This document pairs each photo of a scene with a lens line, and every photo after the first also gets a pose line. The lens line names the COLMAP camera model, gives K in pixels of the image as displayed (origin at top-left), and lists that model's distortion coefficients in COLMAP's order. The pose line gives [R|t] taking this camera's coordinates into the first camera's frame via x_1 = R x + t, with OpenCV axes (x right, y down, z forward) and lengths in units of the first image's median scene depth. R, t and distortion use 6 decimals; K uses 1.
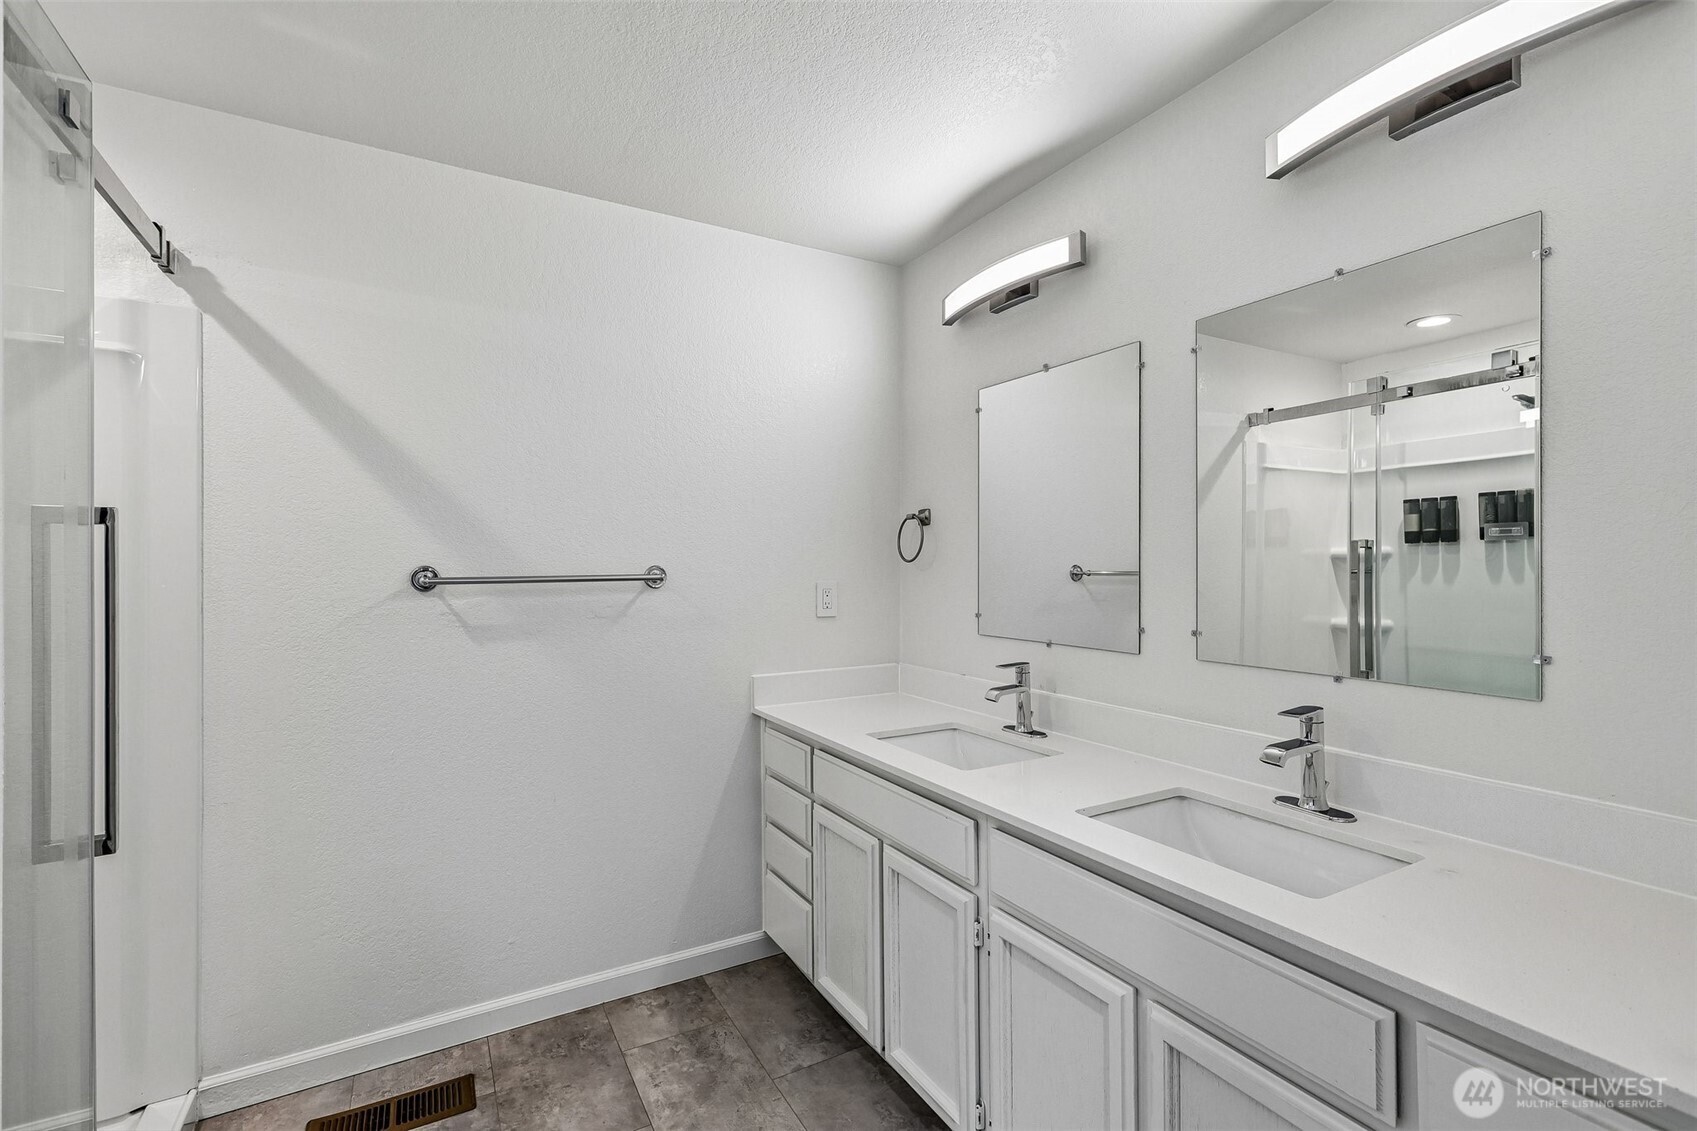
lens RADIAL K [[759.1, 0, 841.5], [0, 759.1, 563.8], [0, 0, 1]] dist [0.000682, 0.000828]
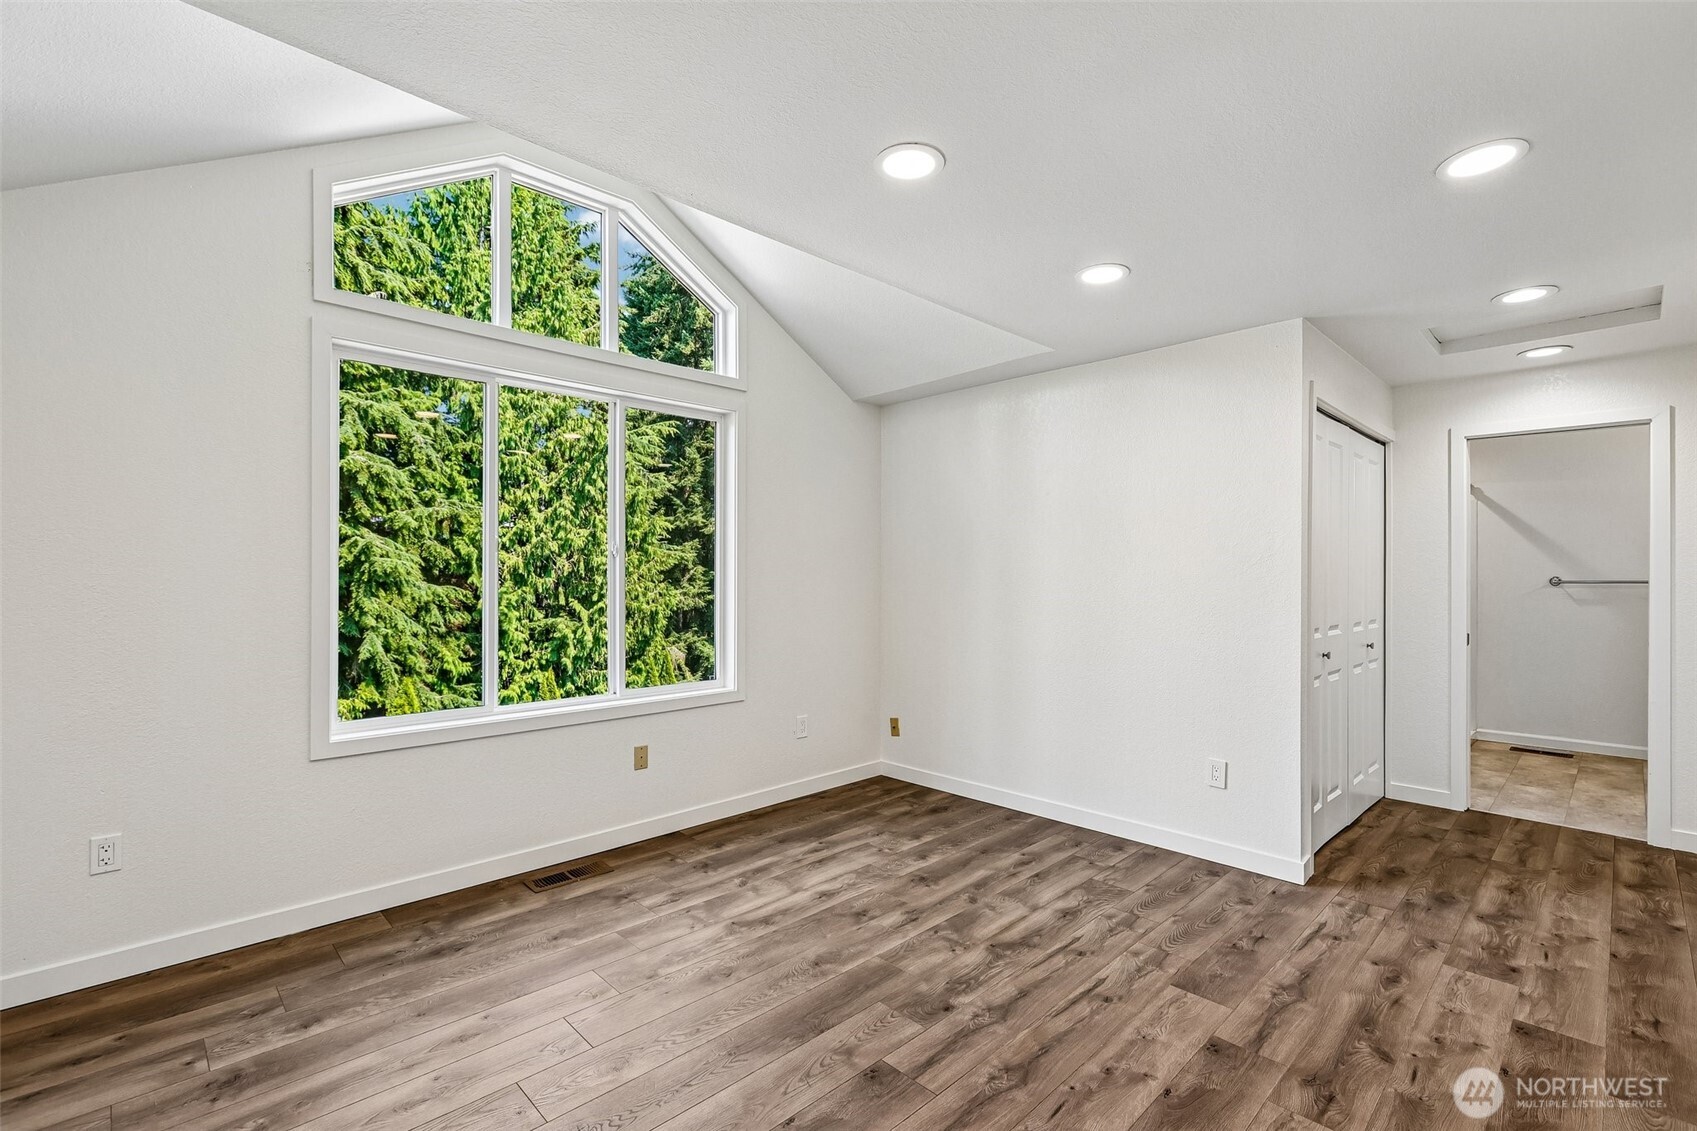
lens RADIAL K [[759.1, 0, 849.5], [0, 759.1, 571.0], [0, 0, 1]] dist [0.000682, 0.000828]
pose [[0.252646, -0.004071, -0.967550, 0.756937], [0.000758, 0.999992, -0.004009, -0.004209], [0.967559, 0.000279, 0.252647, -1.119145]]
